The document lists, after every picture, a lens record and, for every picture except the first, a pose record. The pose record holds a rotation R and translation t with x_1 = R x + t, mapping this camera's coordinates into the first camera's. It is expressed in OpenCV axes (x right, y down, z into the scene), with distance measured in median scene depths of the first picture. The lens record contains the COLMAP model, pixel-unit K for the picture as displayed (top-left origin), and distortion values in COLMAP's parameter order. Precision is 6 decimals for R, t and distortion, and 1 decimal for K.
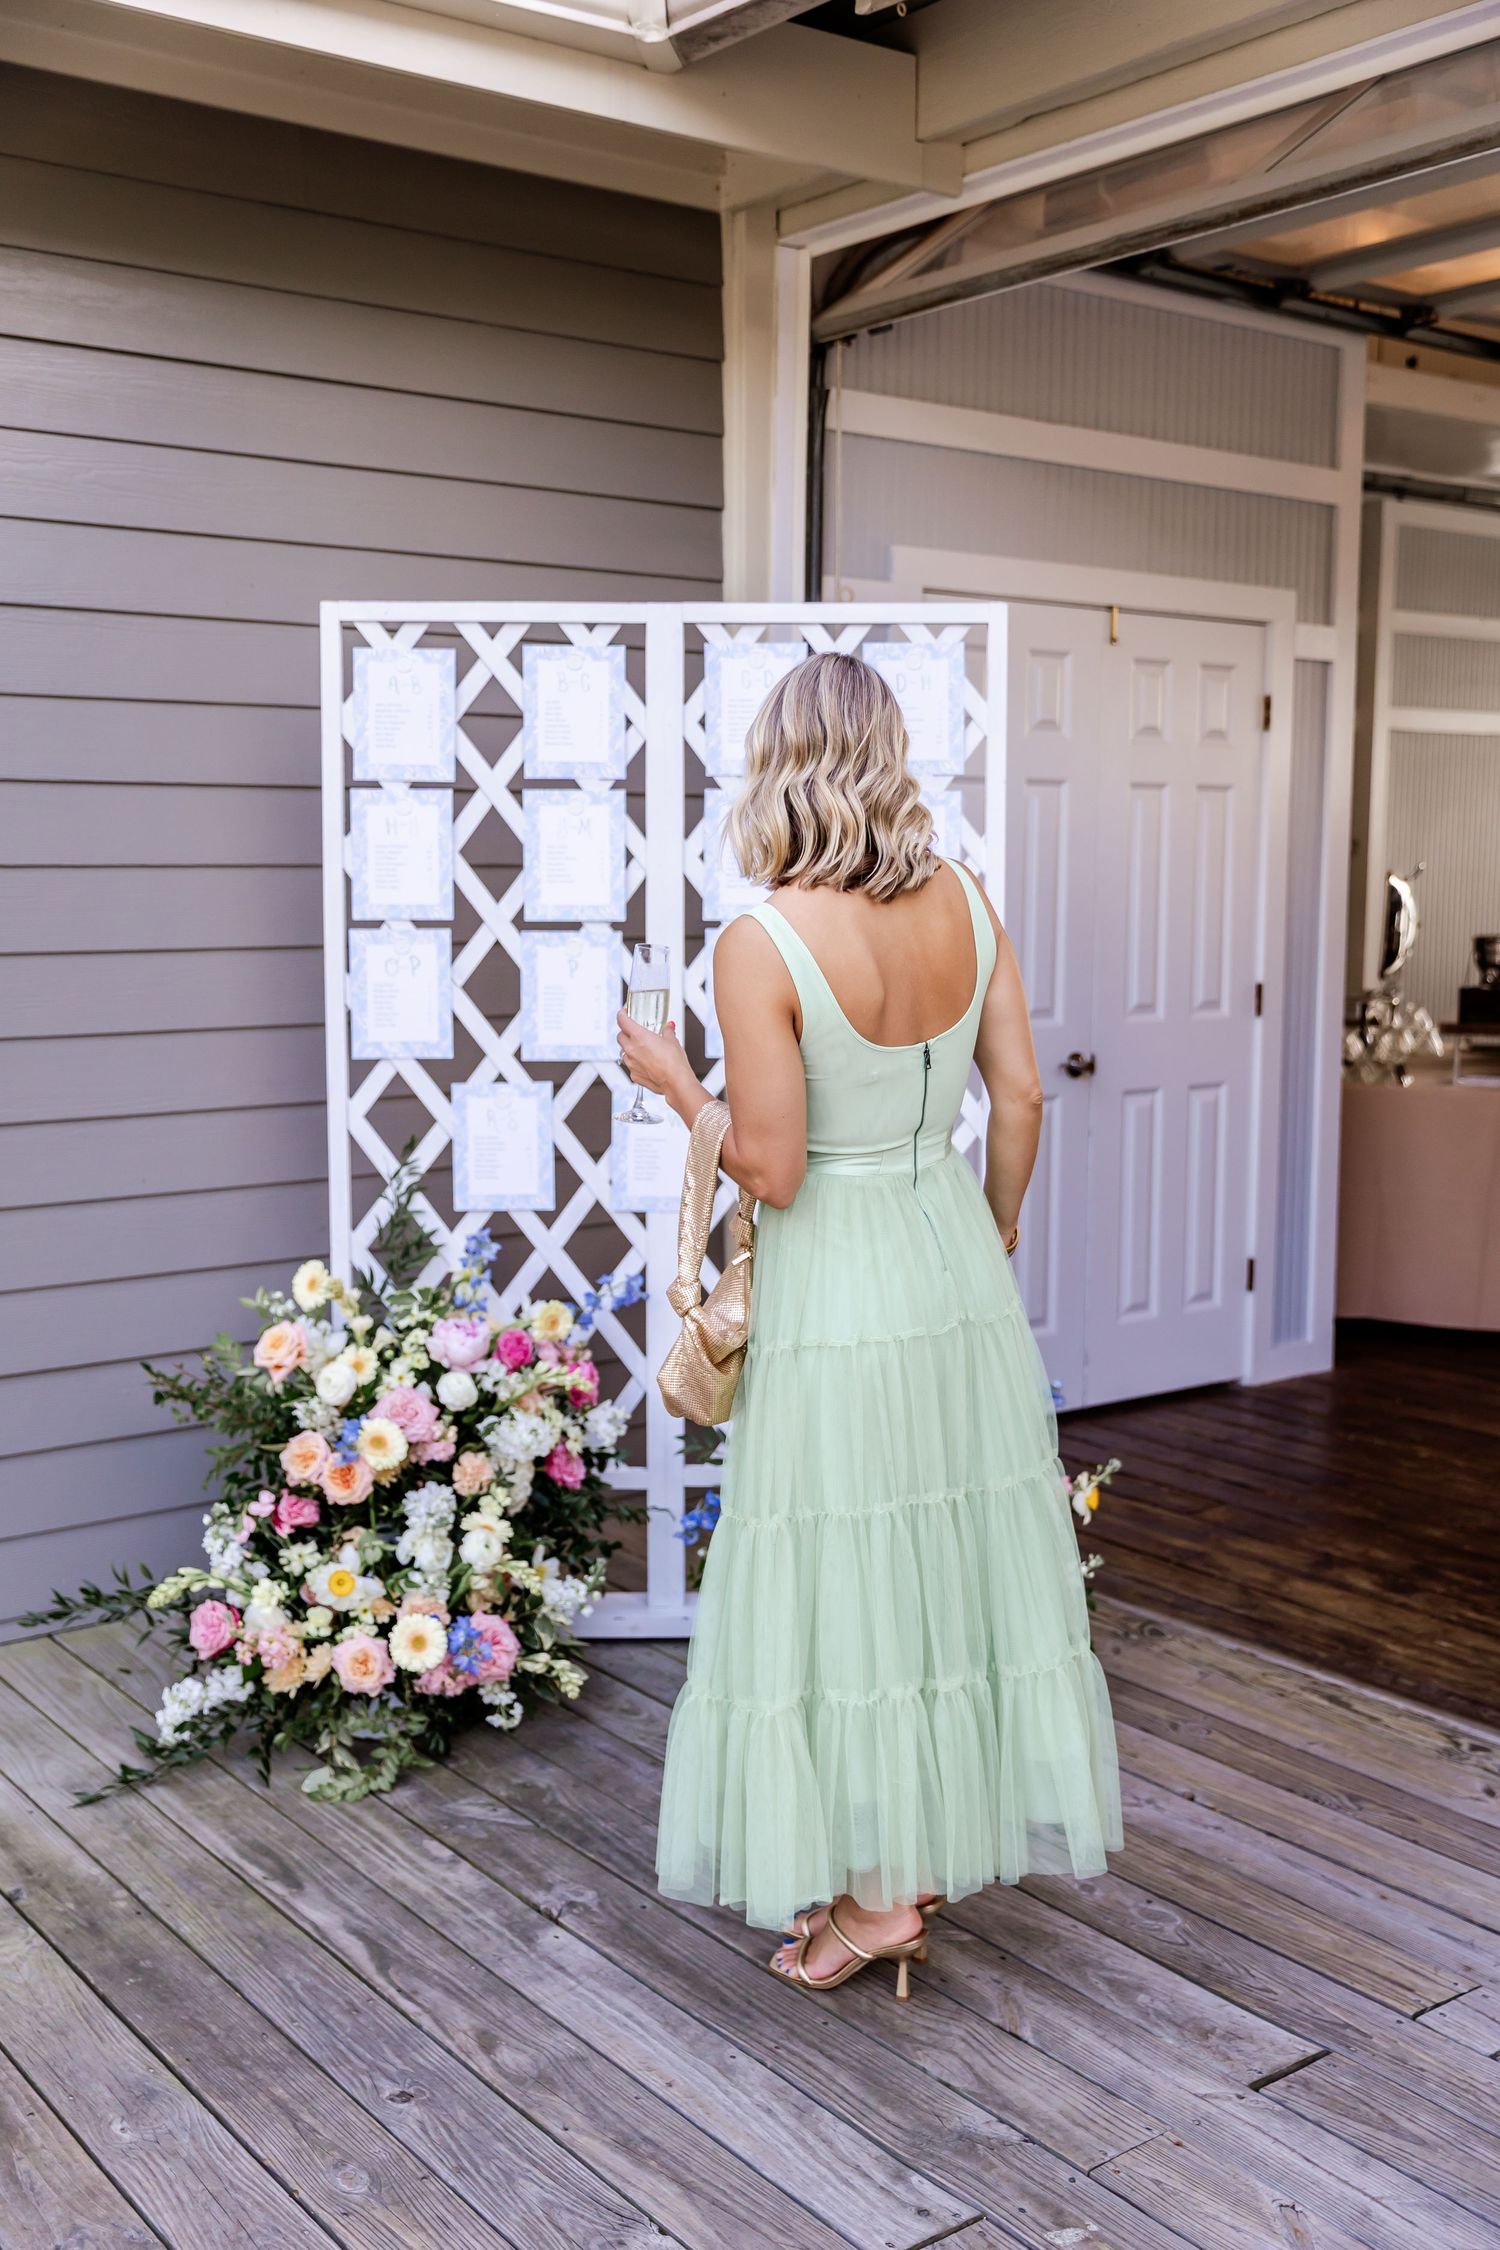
lens RADIAL K [[2345.3, 0, 748.4], [0, 2345.3, 1130.7], [0, 0, 1]] dist [-0.001655, 0.000000]
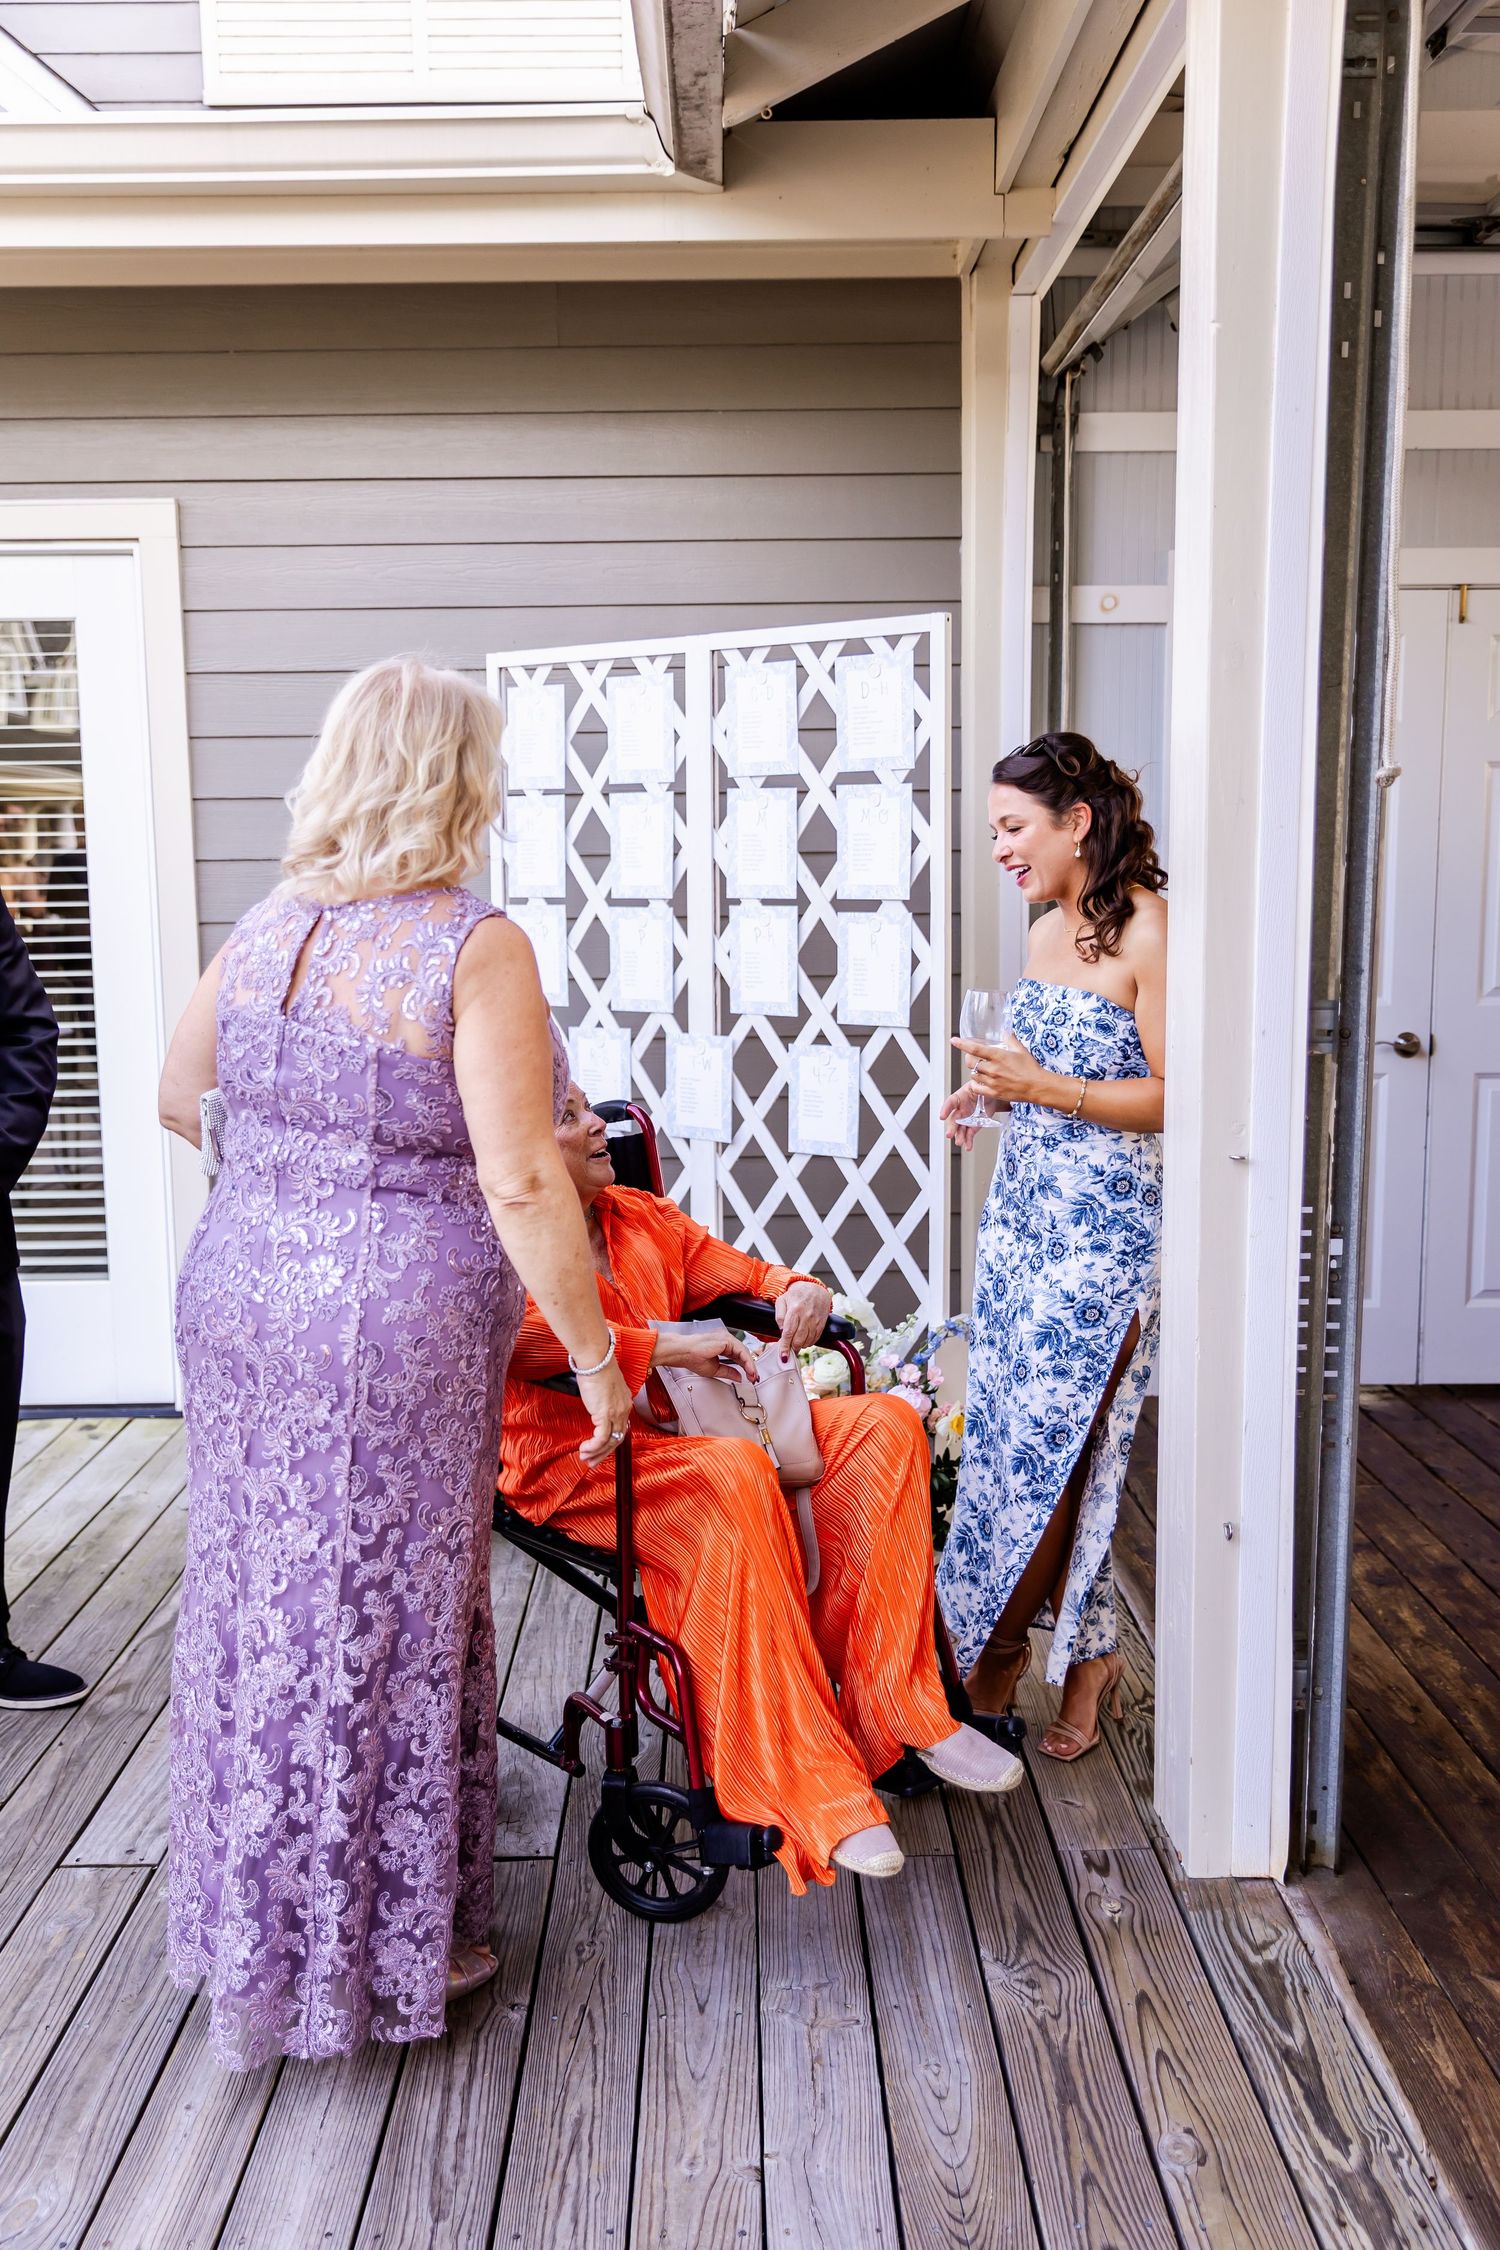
lens RADIAL K [[2220.5, 0, 755.3], [0, 2220.5, 1121.9], [0, 0, 1]] dist [0.019478, 0.000000]
pose [[0.812085, 0.054878, -0.580953, 0.523040], [-0.053703, 0.998372, 0.019239, 0.001848], [0.581063, 0.015575, 0.813710, 0.067813]]
